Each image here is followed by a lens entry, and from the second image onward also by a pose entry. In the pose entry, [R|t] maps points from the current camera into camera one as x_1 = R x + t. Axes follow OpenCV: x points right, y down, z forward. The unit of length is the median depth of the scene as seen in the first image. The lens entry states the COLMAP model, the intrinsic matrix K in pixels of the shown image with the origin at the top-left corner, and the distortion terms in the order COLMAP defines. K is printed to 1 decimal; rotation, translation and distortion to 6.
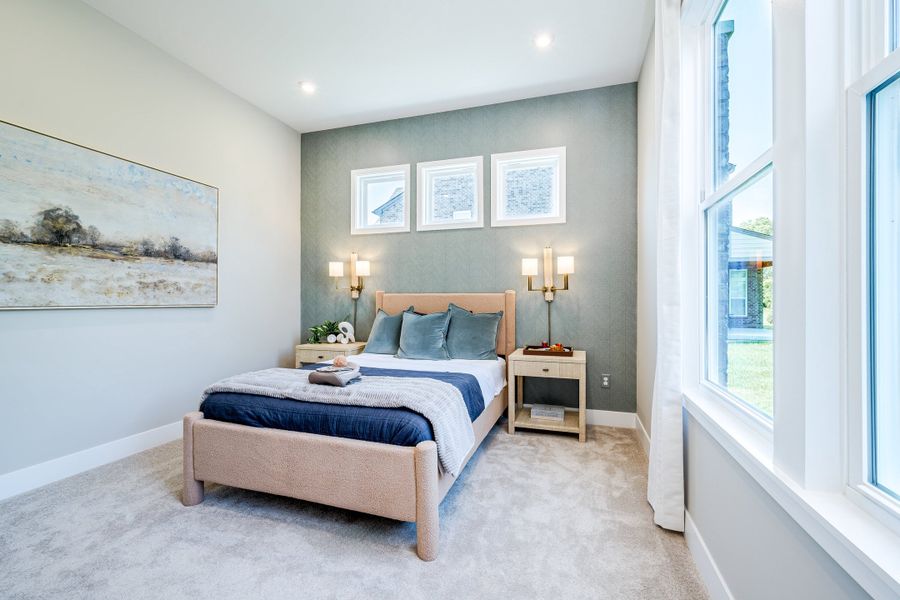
lens RADIAL K [[360.6, 0, 449.1], [0, 360.6, 301.8], [0, 0, 1]] dist [-0.001893, -0.000072]
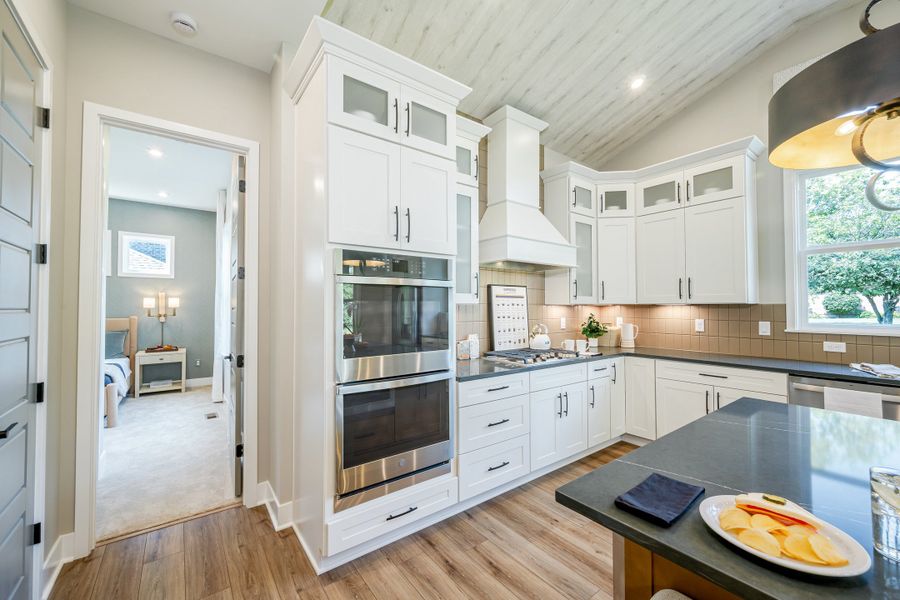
lens RADIAL K [[360.6, 0, 447.7], [0, 360.6, 304.2], [0, 0, 1]] dist [-0.001893, -0.000072]
pose [[0.558174, 0.014734, 0.829593, -0.427501], [0.002379, 0.999810, -0.019358, -0.055748], [-0.829720, 0.012779, 0.558033, -1.201309]]
